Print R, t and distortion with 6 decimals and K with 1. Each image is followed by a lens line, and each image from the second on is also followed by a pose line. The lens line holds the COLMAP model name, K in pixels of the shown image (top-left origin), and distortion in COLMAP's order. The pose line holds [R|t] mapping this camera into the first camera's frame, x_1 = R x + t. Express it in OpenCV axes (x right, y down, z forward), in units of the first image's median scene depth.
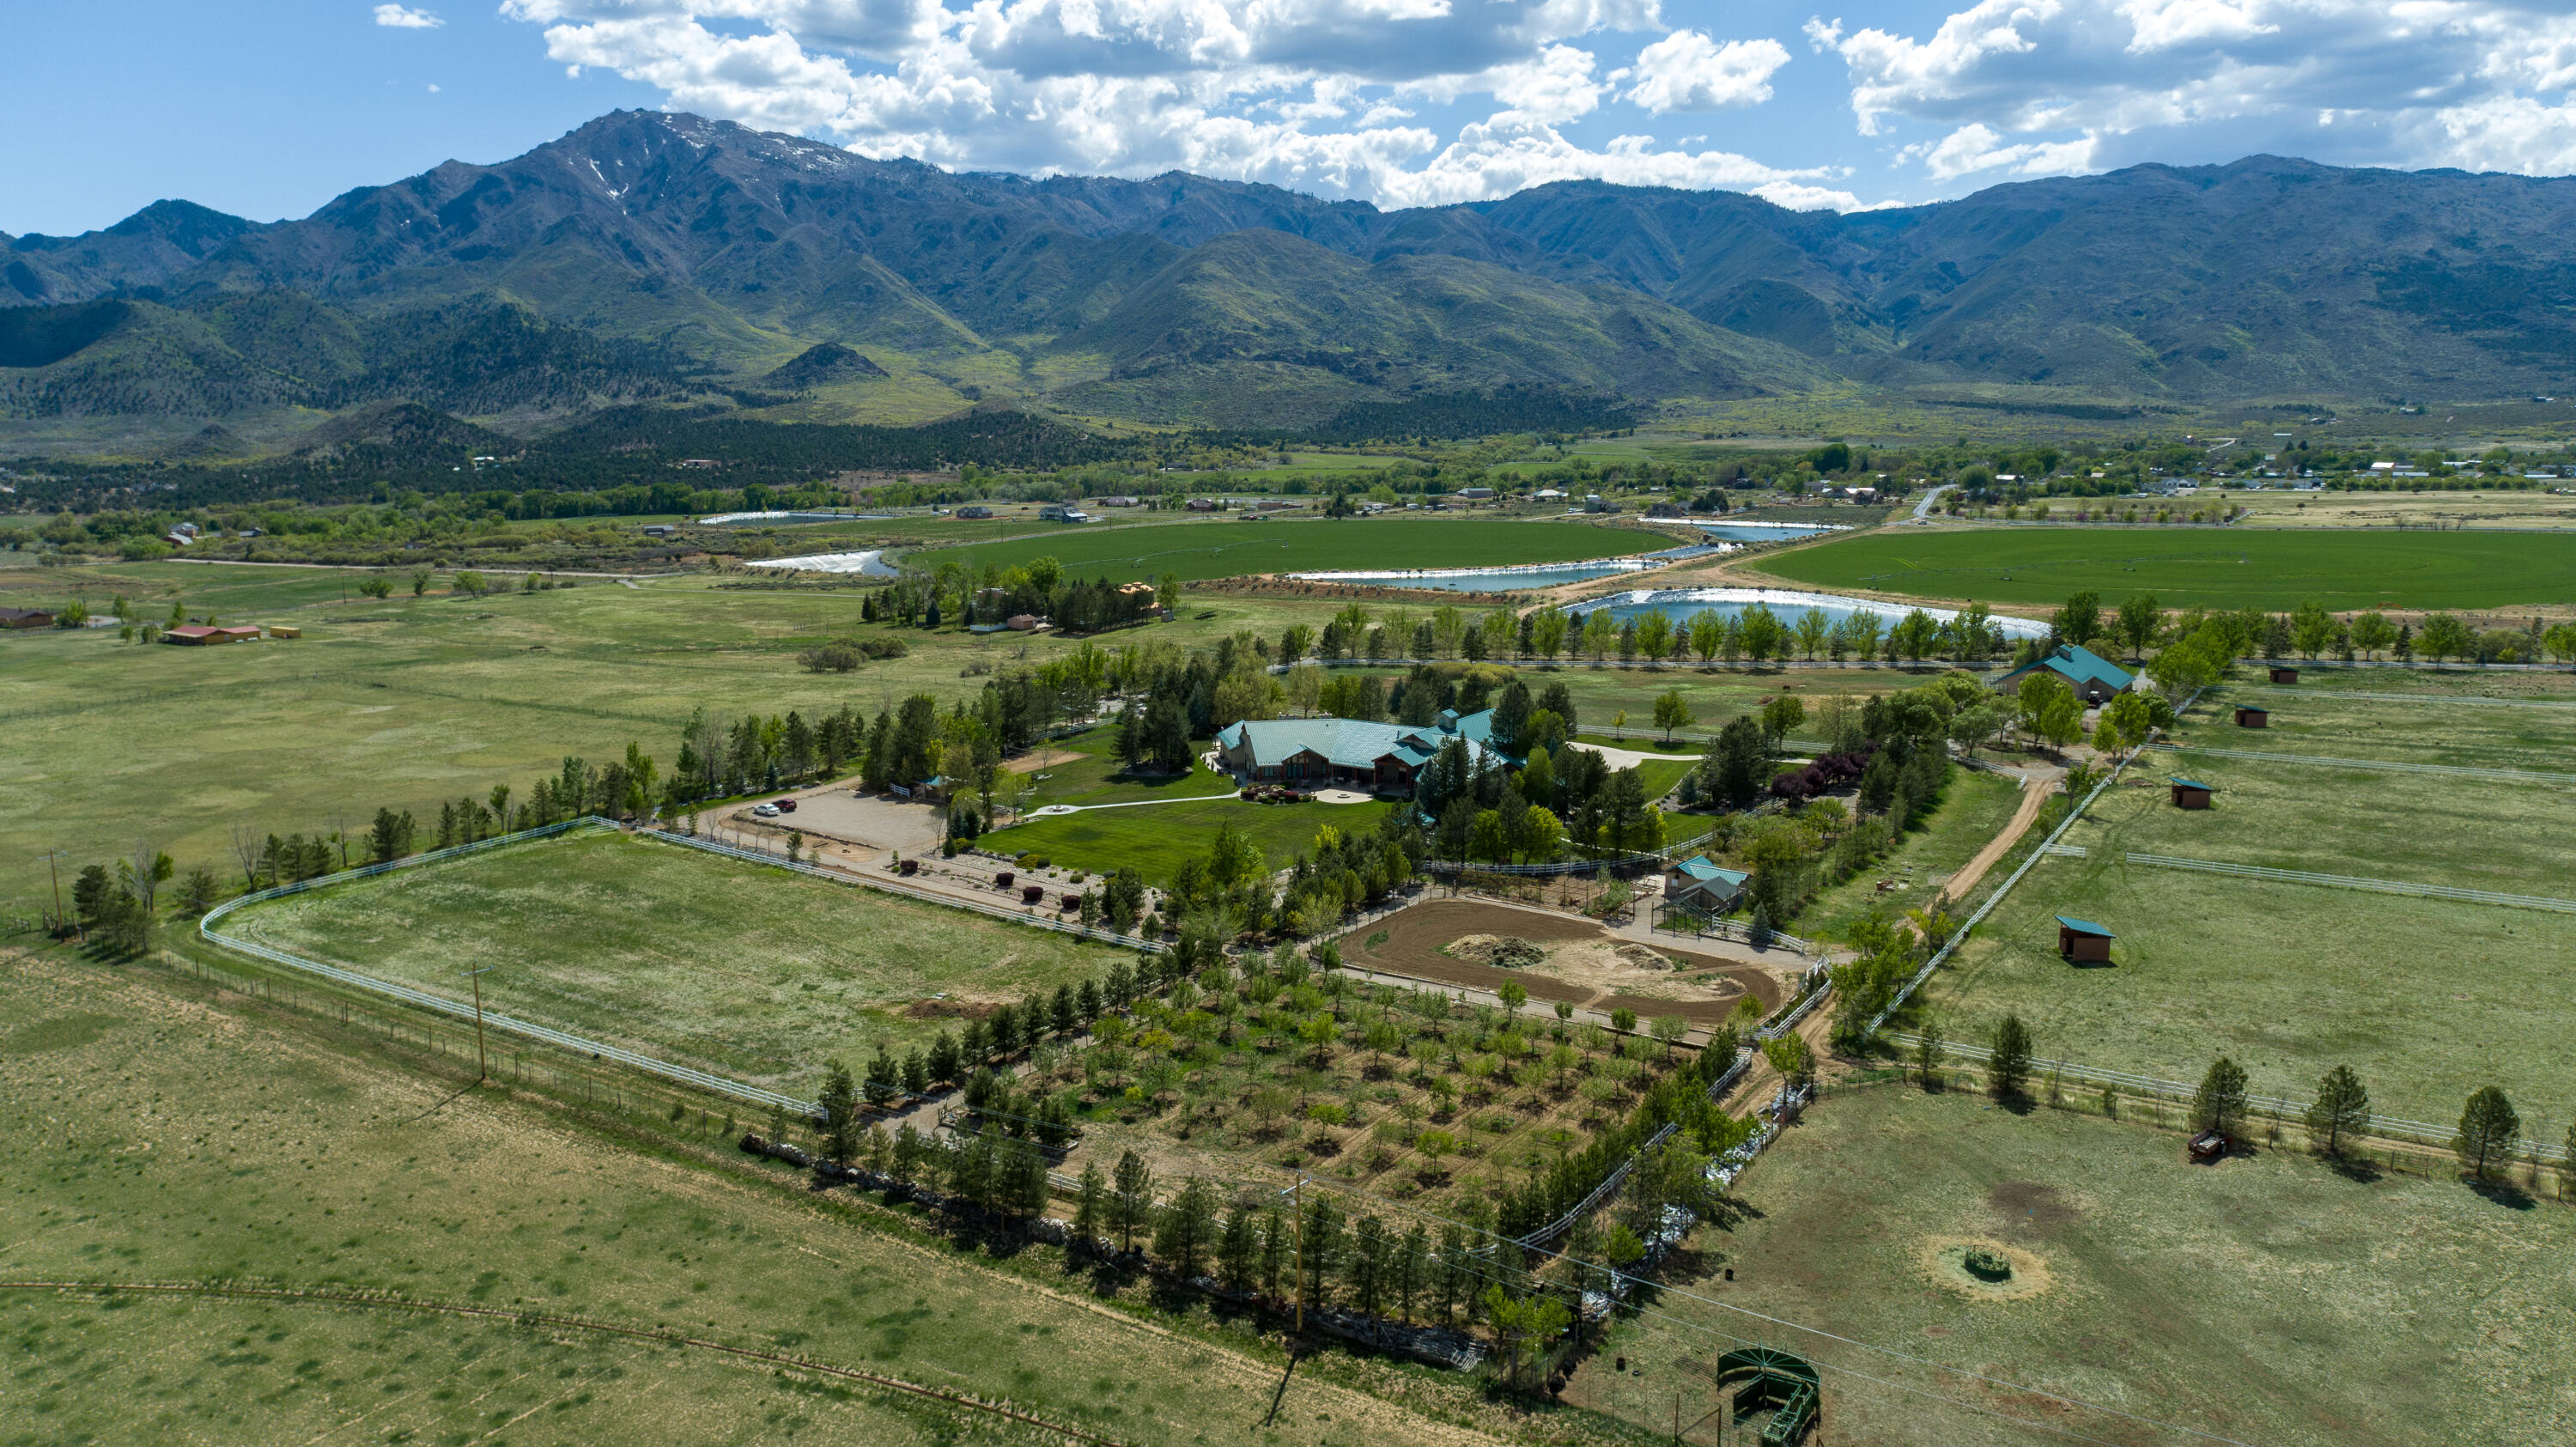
lens RADIAL K [[1746.5, 0, 1288.0], [0, 1746.5, 723.5], [0, 0, 1]] dist [-0.013552, 0.014172]
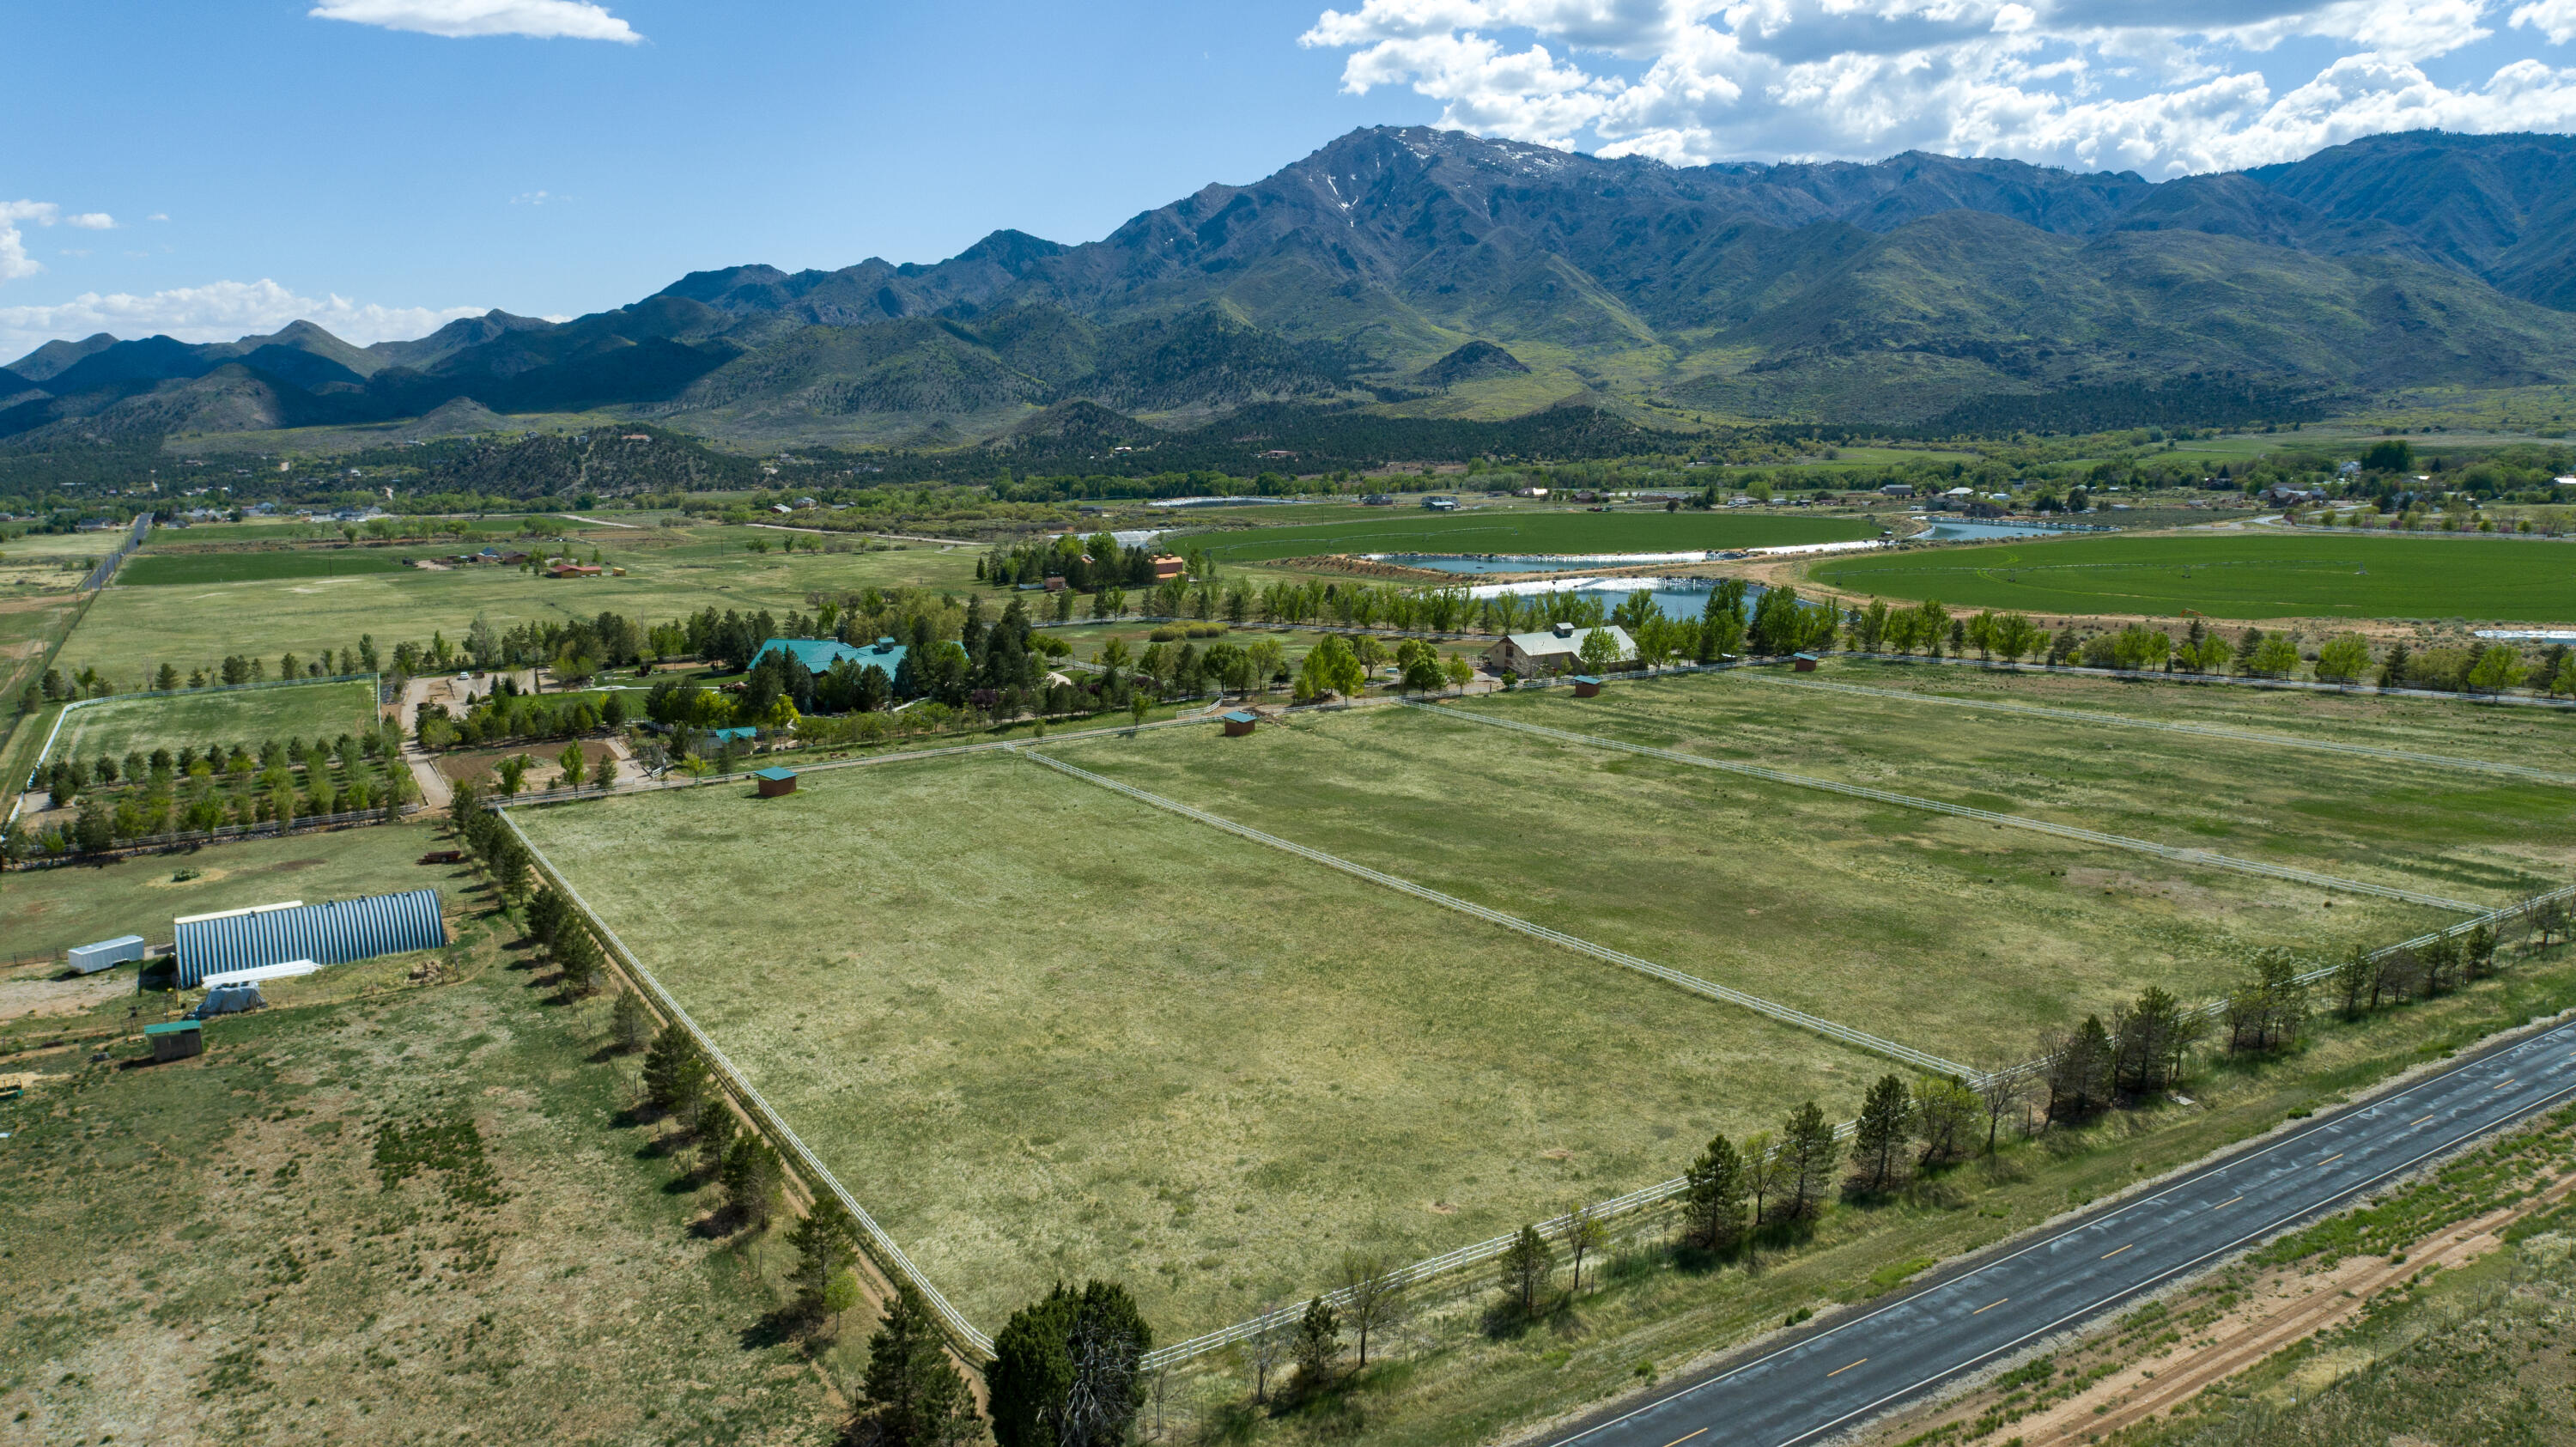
lens RADIAL K [[1746.5, 0, 1288.0], [0, 1746.5, 723.5], [0, 0, 1]] dist [-0.013552, 0.014172]
pose [[0.910274, 0.069362, -0.408156, 0.079858], [-0.067736, 0.997533, 0.018454, 0.000928], [0.408429, 0.010849, 0.912726, -0.008458]]
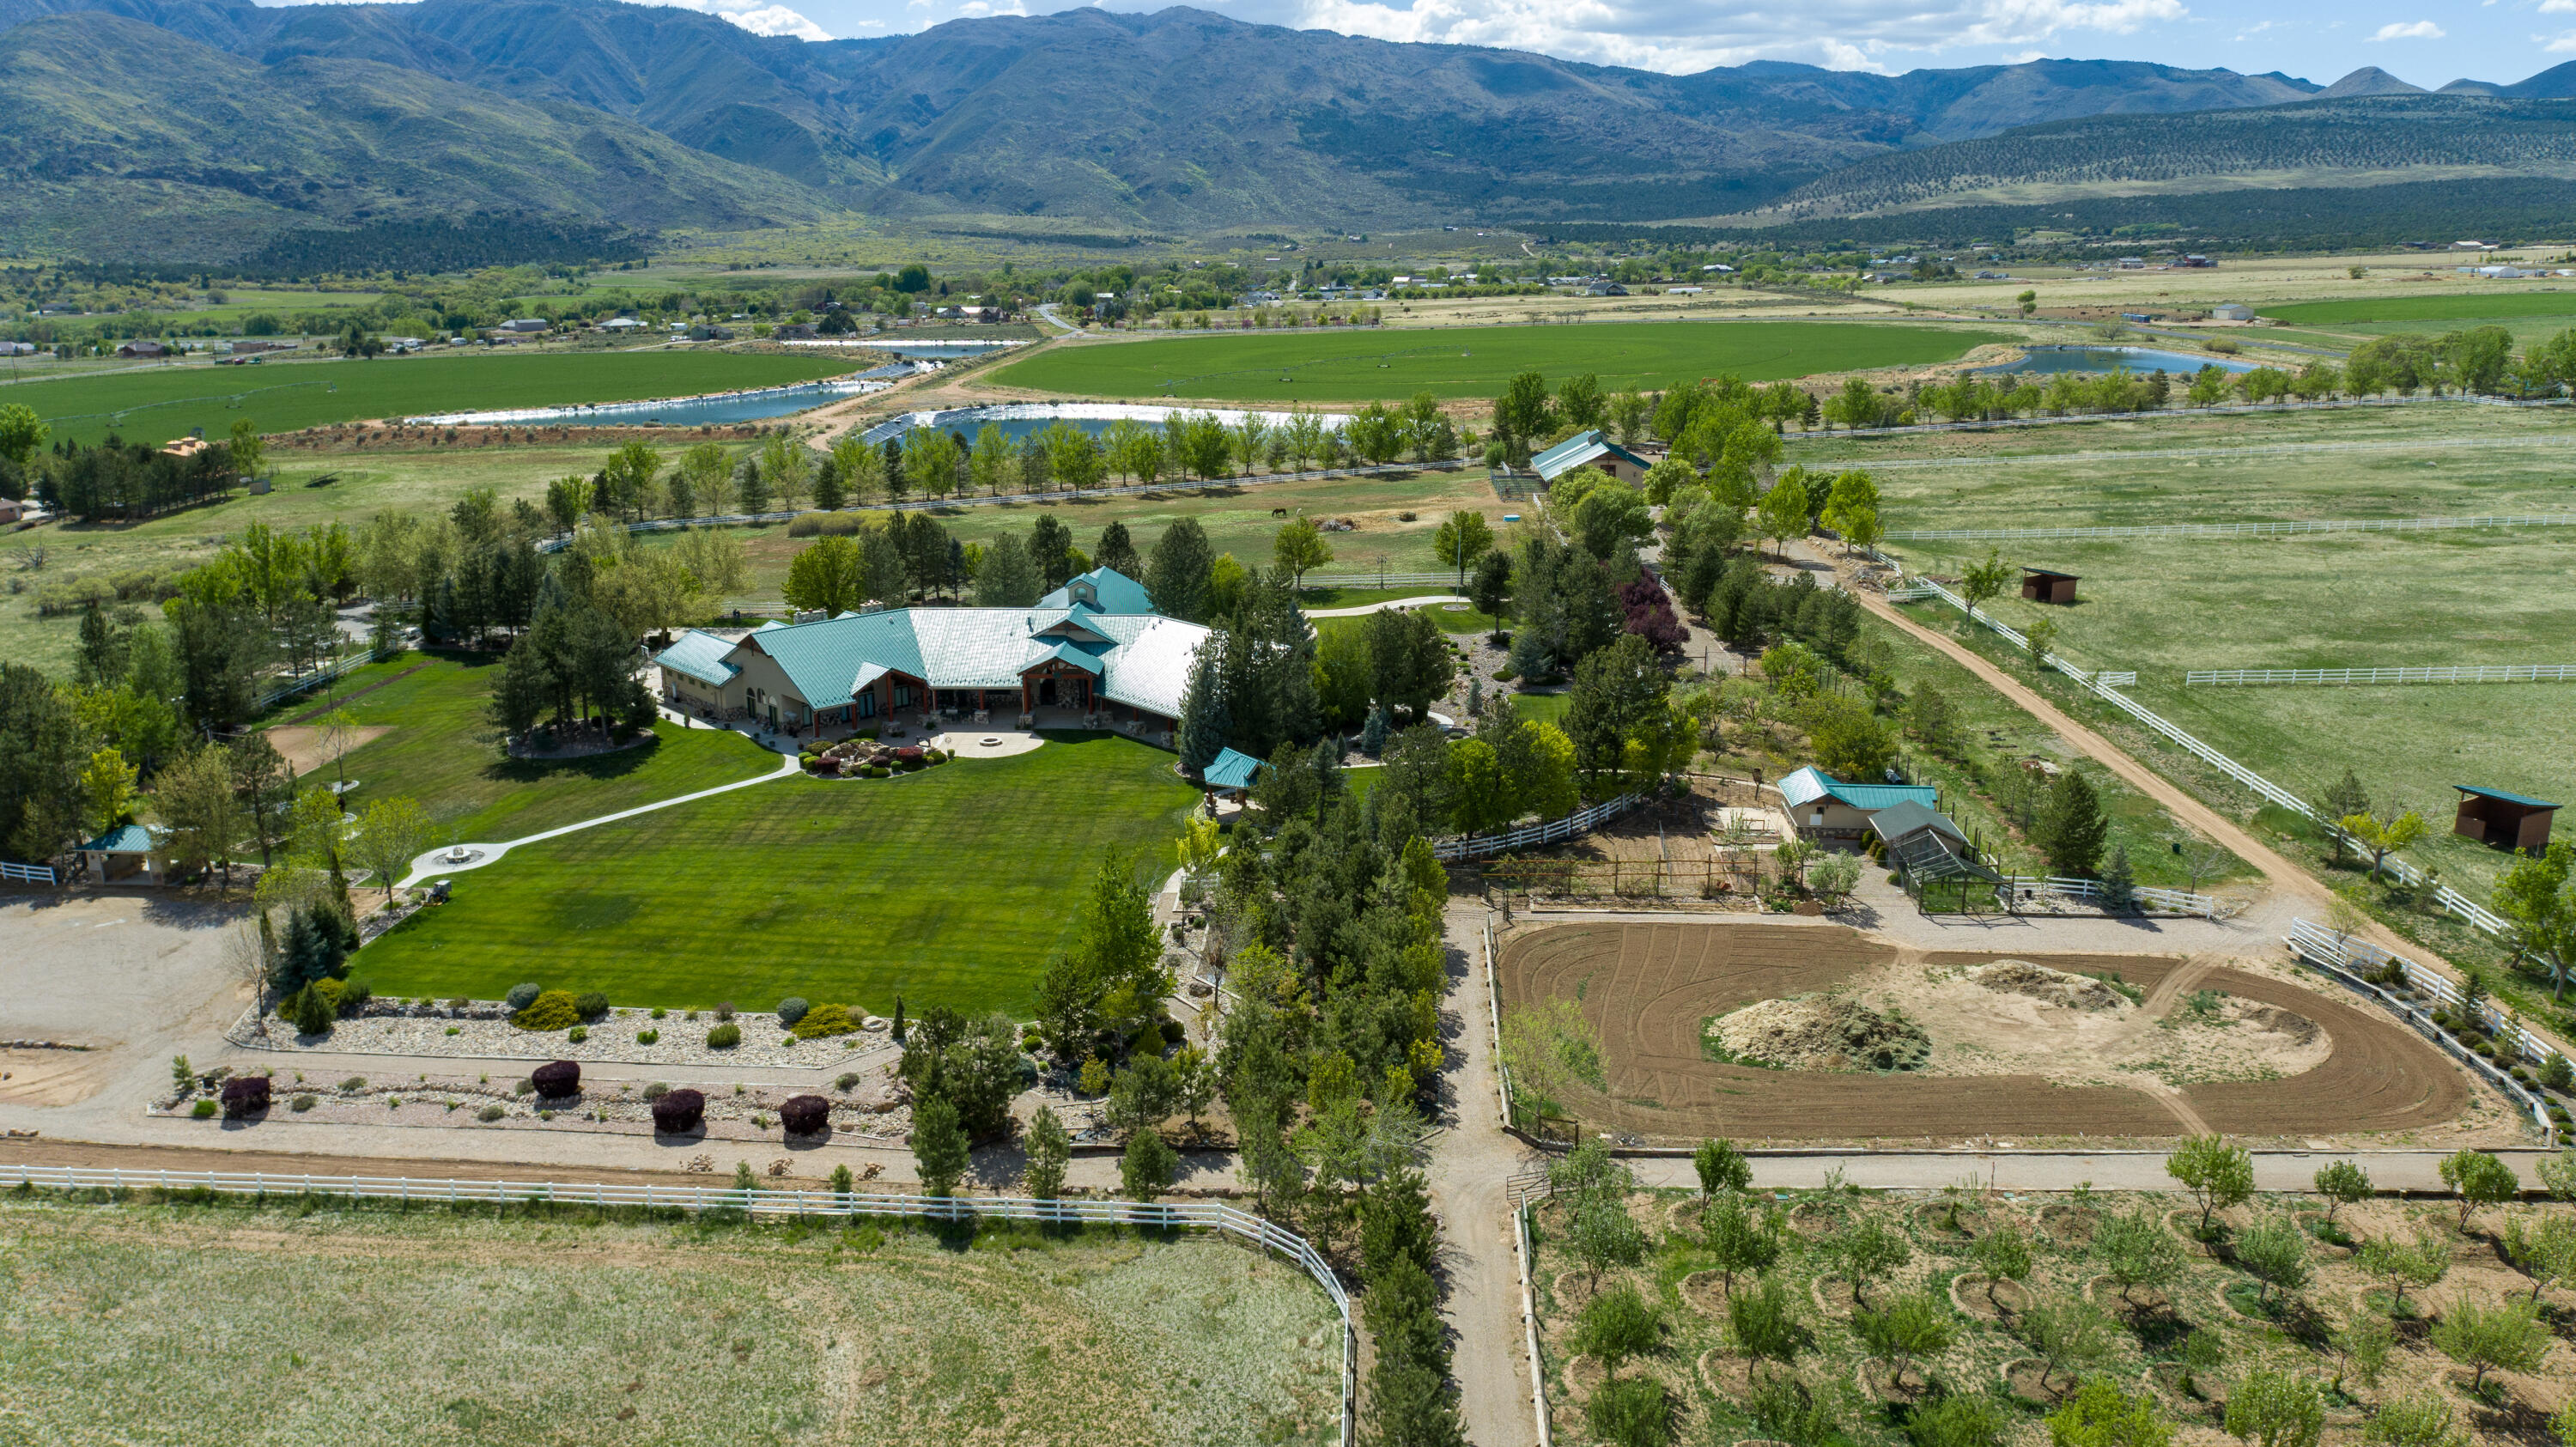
lens RADIAL K [[1746.5, 0, 1288.0], [0, 1746.5, 723.5], [0, 0, 1]] dist [-0.013552, 0.014172]
pose [[0.846230, -0.141835, 0.513593, -0.014524], [0.096798, 0.988802, 0.113579, -0.001612], [-0.523951, -0.046399, 0.850484, 0.038122]]
